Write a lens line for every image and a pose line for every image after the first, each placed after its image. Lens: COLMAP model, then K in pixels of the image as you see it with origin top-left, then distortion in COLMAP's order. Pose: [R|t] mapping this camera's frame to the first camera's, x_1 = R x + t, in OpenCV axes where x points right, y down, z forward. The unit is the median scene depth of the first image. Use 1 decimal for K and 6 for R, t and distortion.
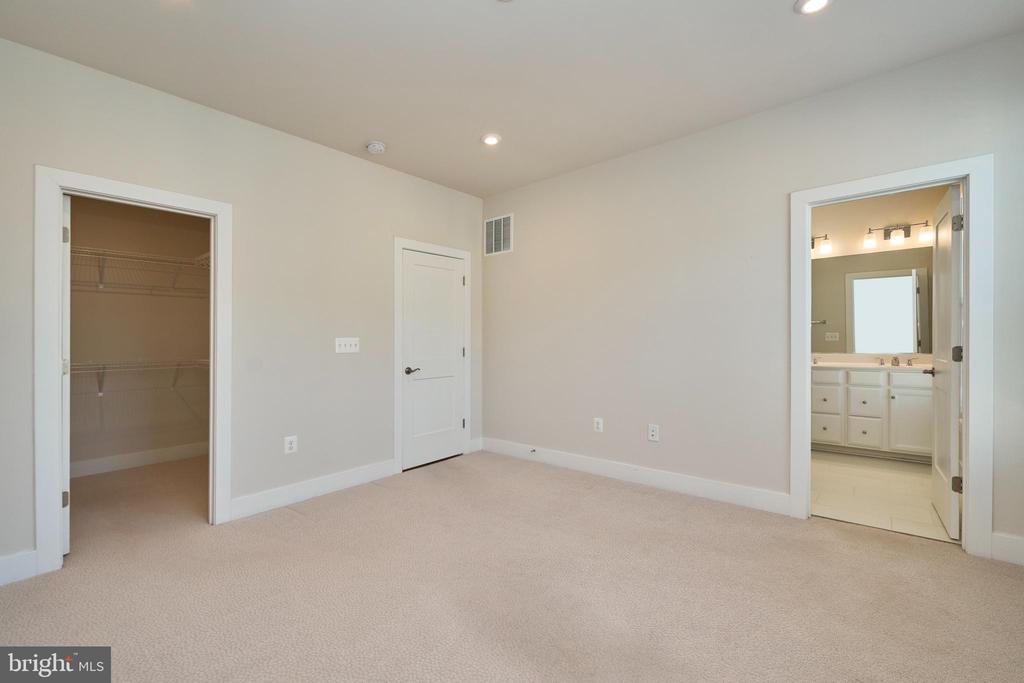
lens RADIAL K [[443.3, 0, 511.3], [0, 443.3, 343.6], [0, 0, 1]] dist [0.001016, 0.000071]
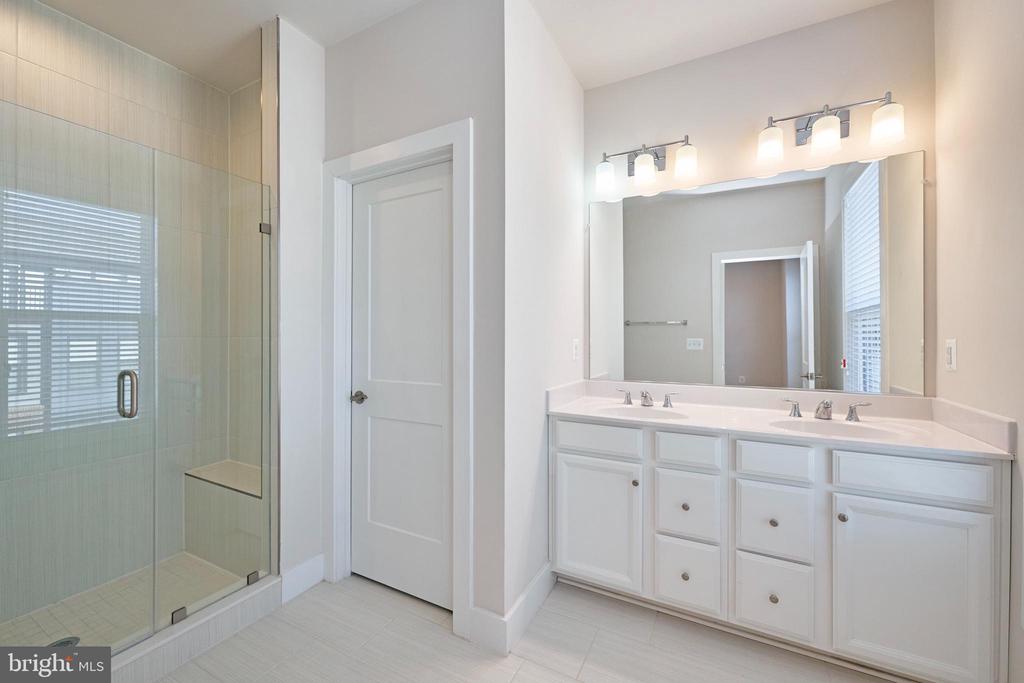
lens RADIAL K [[418.3, 0, 512.0], [0, 418.3, 341.5], [0, 0, 1]] dist [-0.001135, -0.000033]
pose [[0.975816, -0.003140, 0.218570, 0.470574], [0.003914, 0.999988, -0.003105, -0.029622], [-0.218558, 0.003886, 0.975816, 0.663520]]
